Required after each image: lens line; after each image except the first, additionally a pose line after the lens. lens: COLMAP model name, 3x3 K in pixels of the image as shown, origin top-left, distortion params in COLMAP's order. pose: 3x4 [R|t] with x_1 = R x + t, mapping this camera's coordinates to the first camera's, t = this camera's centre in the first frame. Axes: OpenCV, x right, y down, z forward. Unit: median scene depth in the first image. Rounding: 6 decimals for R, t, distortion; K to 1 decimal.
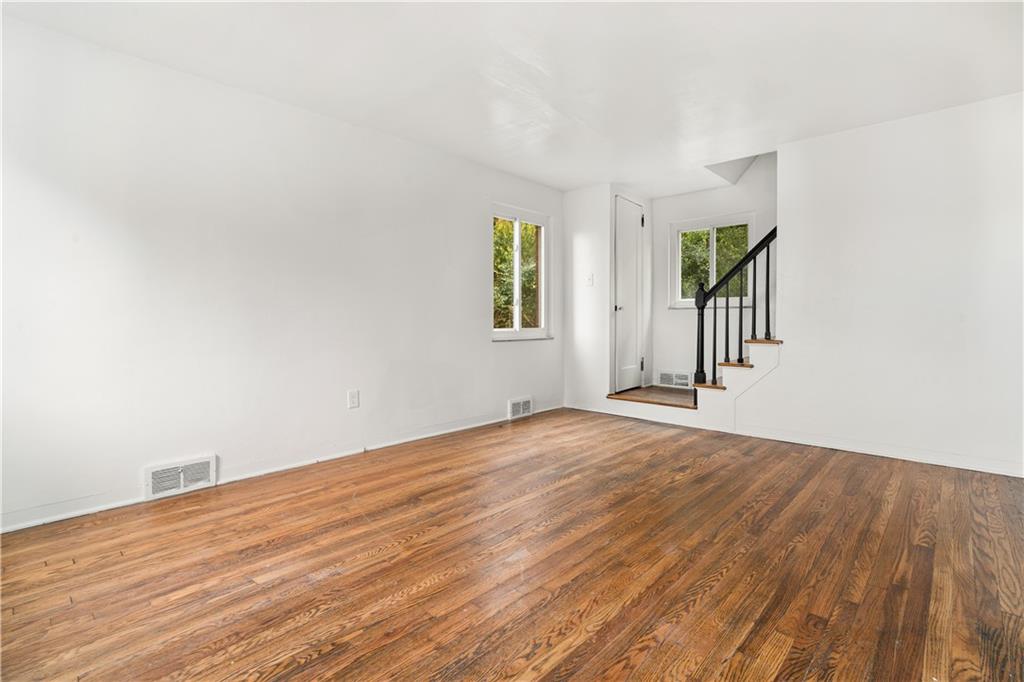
lens RADIAL K [[486.5, 0, 512.7], [0, 486.5, 336.8], [0, 0, 1]] dist [-0.005358, 0.000162]
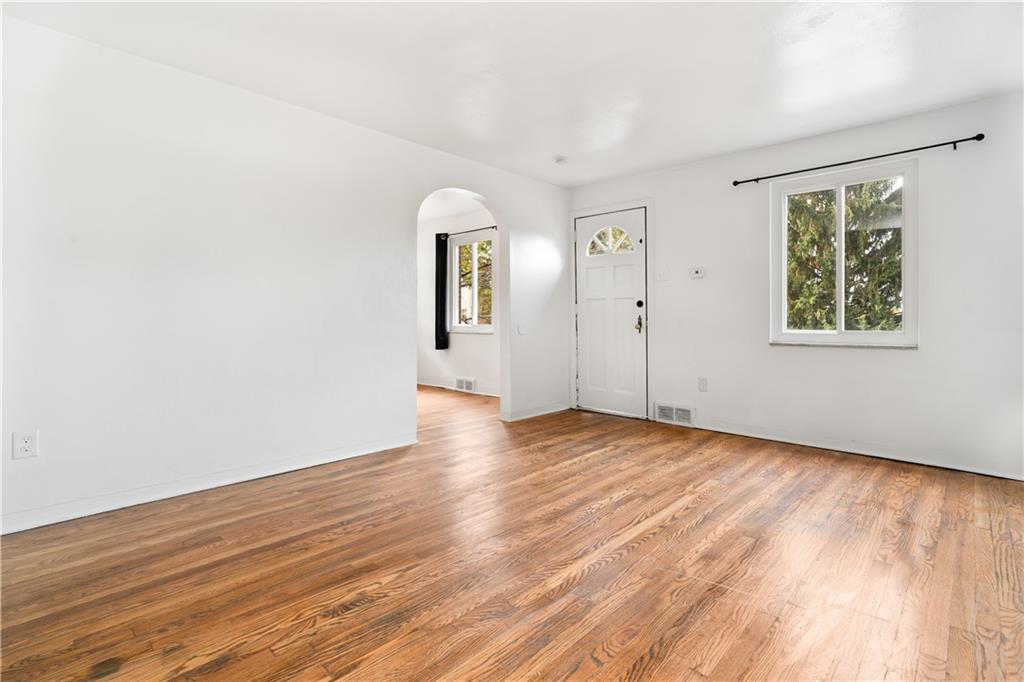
lens RADIAL K [[486.5, 0, 502.3], [0, 486.5, 309.9], [0, 0, 1]] dist [-0.005358, 0.000162]
pose [[-0.999348, -0.000227, 0.036115, 0.227851], [0.000578, 0.999752, 0.022269, -0.082074], [-0.036111, 0.022276, -0.999100, 2.081883]]
